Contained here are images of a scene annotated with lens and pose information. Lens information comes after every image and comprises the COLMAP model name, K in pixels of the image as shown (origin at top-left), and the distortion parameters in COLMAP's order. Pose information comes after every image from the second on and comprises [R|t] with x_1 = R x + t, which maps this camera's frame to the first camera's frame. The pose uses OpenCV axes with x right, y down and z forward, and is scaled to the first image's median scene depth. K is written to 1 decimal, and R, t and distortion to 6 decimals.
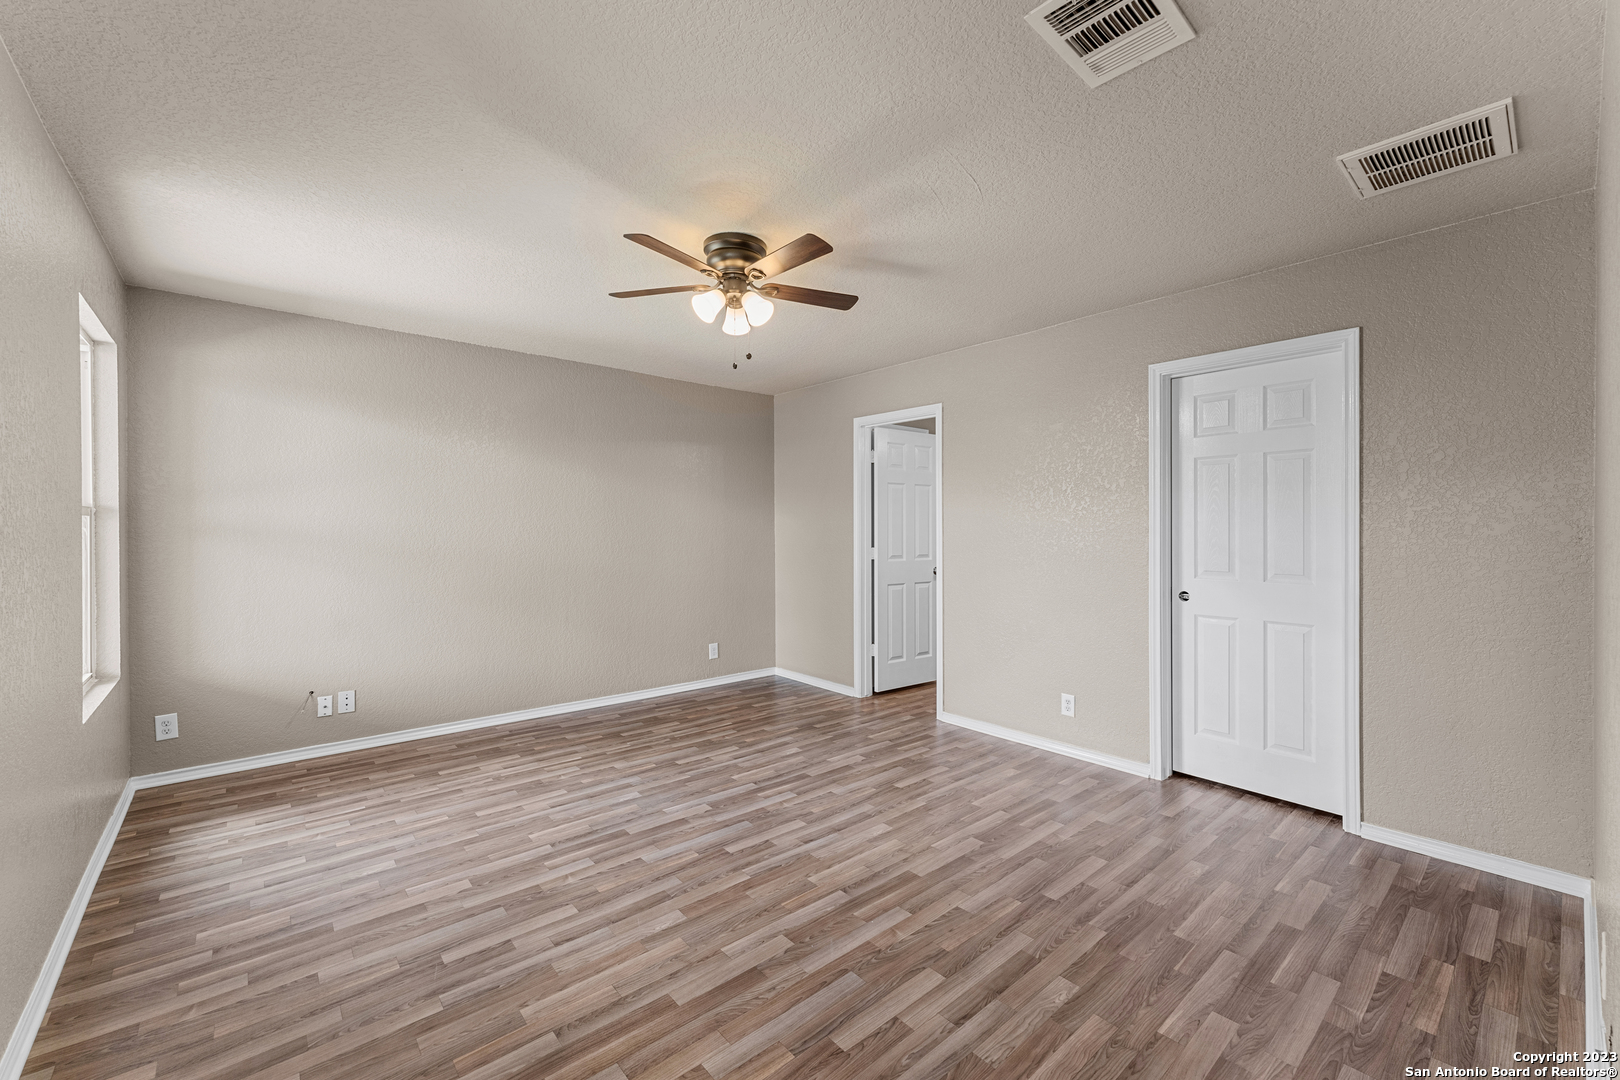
lens RADIAL K [[654.8, 0, 810.0], [0, 654.8, 540.0], [0, 0, 1]] dist [0.001444, -0.003877]
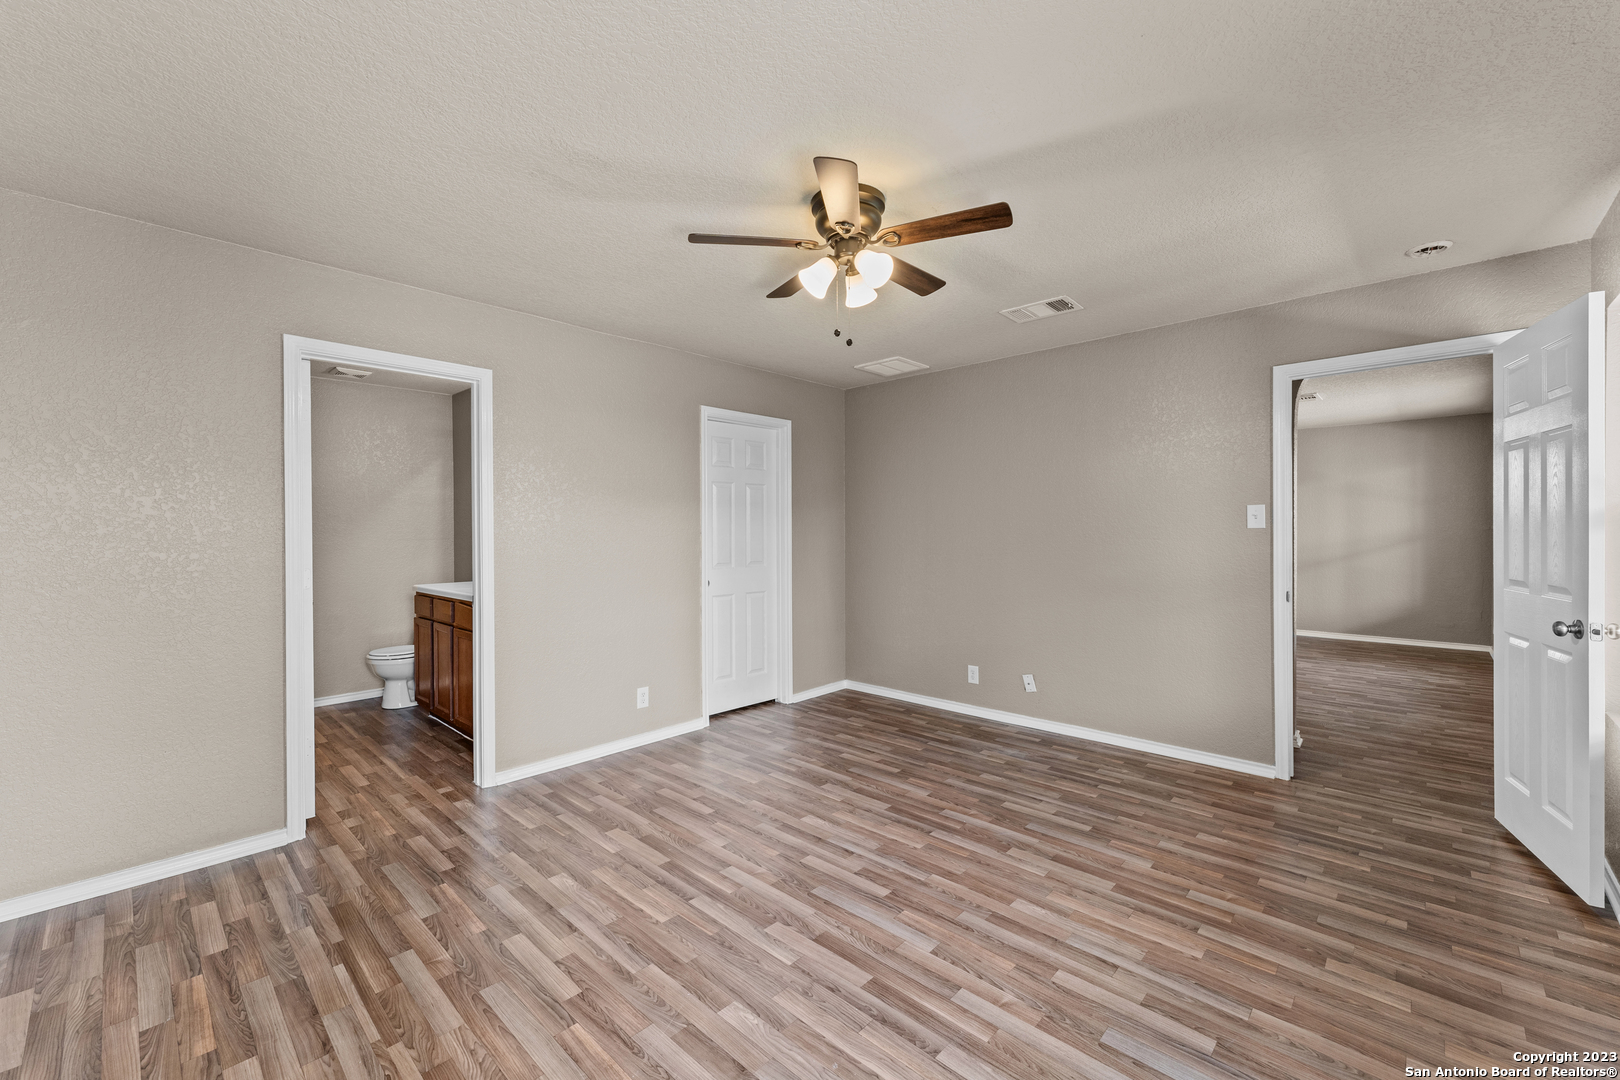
lens RADIAL K [[651.0, 0, 843.9], [0, 651.0, 533.3], [0, 0, 1]] dist [0.000737, 0.000282]
pose [[-0.128099, -0.004511, 0.991751, -0.749676], [0.023142, 0.999704, 0.007536, -0.010678], [-0.991491, 0.023916, -0.127957, 0.887539]]
